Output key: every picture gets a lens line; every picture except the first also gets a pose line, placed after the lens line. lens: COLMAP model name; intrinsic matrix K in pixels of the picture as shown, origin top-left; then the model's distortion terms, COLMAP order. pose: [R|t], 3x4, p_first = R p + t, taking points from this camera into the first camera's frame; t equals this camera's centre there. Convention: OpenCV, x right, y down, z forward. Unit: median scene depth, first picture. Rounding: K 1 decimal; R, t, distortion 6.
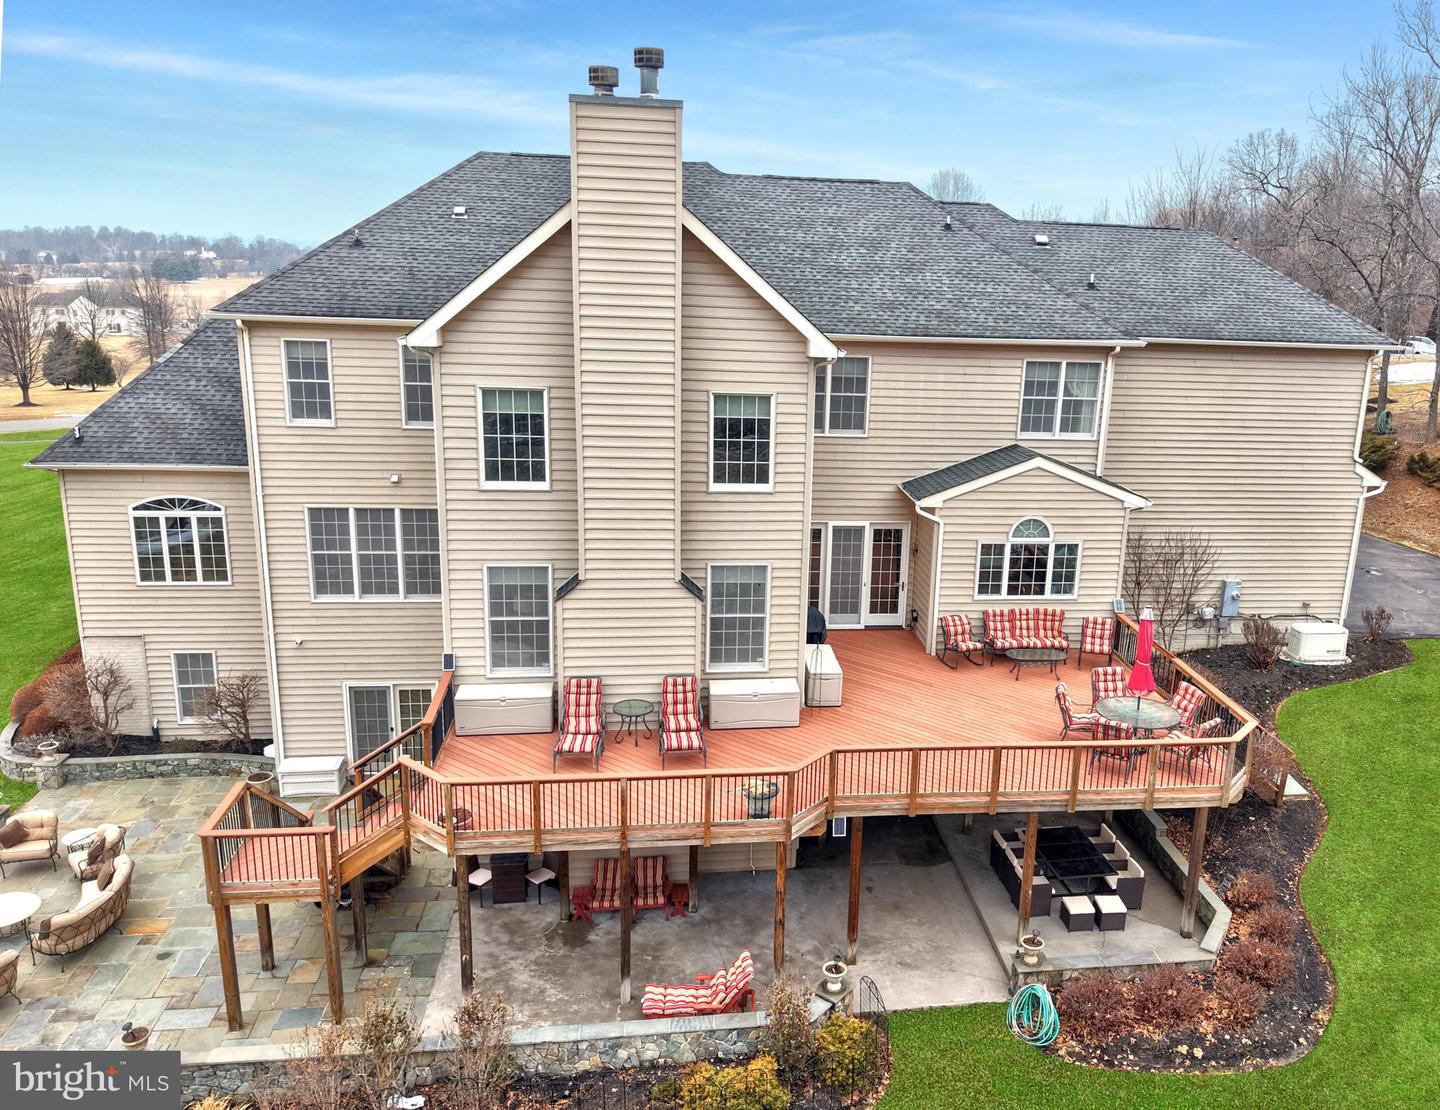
lens RADIAL K [[1155.4, 0, 809.7], [0, 1155.4, 555.7], [0, 0, 1]] dist [0.004610, 0.002705]
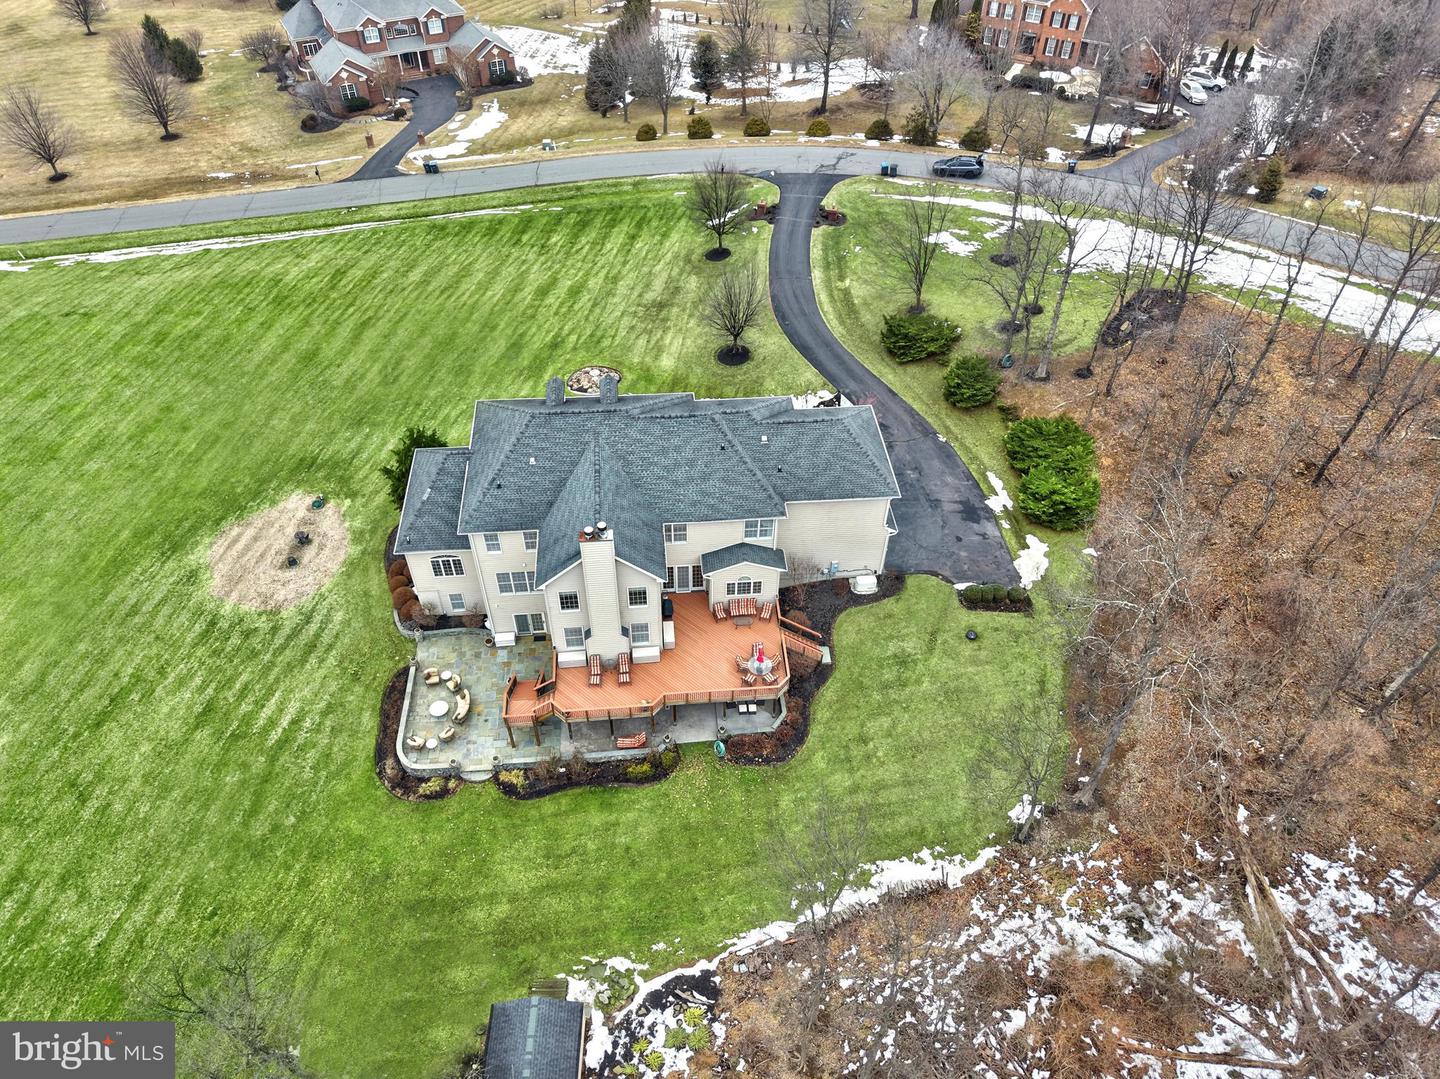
lens RADIAL K [[981.5, 0, 720.0], [0, 981.5, 539.5], [0, 0, 1]] dist [0.034264, -0.024911]
pose [[0.998622, 0.017847, -0.049356, 0.275321], [0.009819, 0.860273, 0.509739, -1.484292], [0.051557, -0.509521, 0.858912, -1.149740]]
